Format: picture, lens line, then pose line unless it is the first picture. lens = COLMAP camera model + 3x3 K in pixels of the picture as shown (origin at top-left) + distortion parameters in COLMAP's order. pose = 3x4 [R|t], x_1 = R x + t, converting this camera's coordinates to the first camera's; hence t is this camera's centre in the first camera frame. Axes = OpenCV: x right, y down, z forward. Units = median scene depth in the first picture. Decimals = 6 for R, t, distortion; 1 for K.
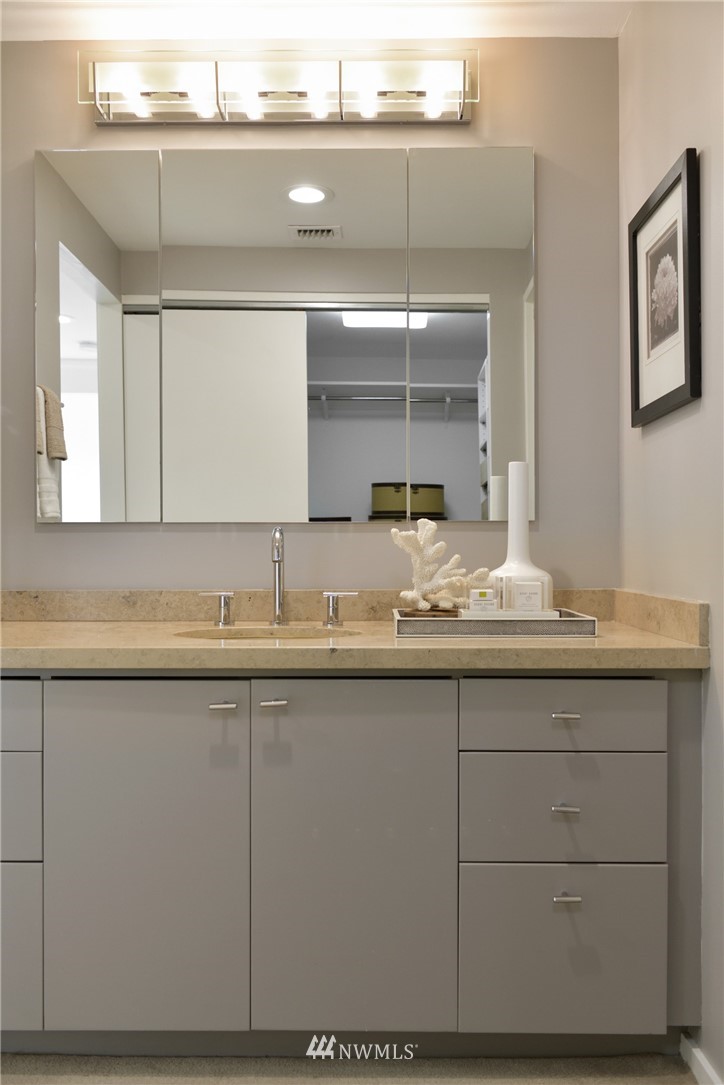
lens RADIAL K [[930.3, 0, 362.0], [0, 930.3, 542.5], [0, 0, 1]] dist [0.002151, 0.007471]
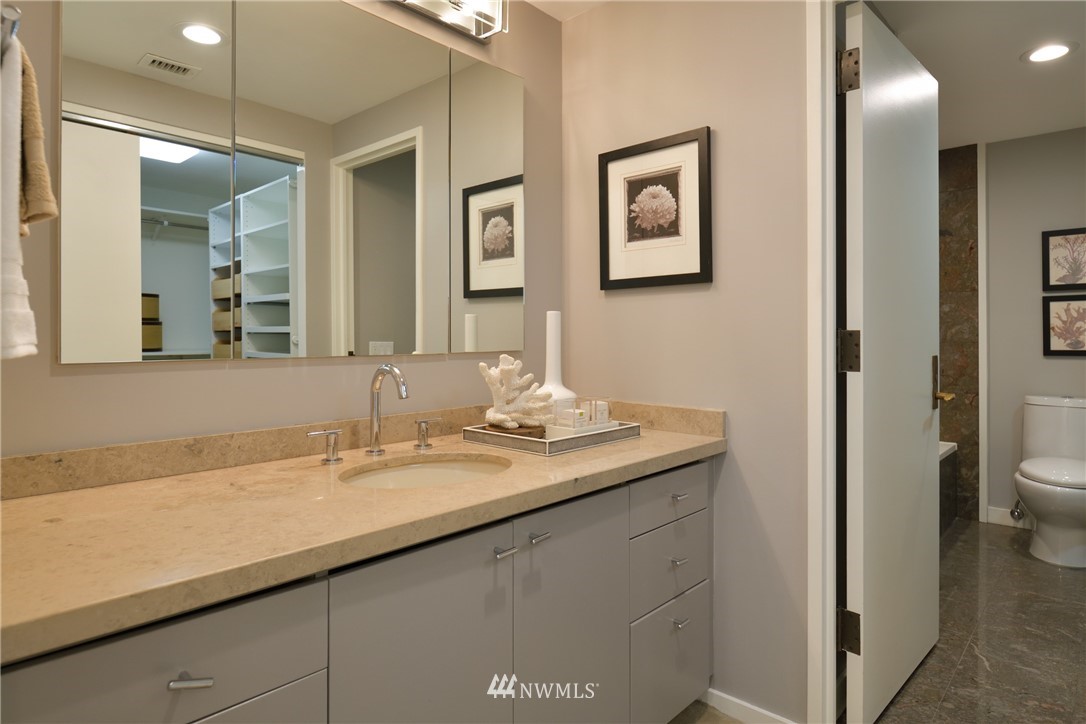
lens RADIAL K [[597.4, 0, 549.4], [0, 597.4, 332.5], [0, 0, 1]] dist [-0.002137, -0.003553]
pose [[0.685810, 0.005309, 0.727761, -0.469921], [-0.005282, 0.999983, -0.002317, -0.052978], [-0.727761, -0.002255, 0.685827, 0.400970]]
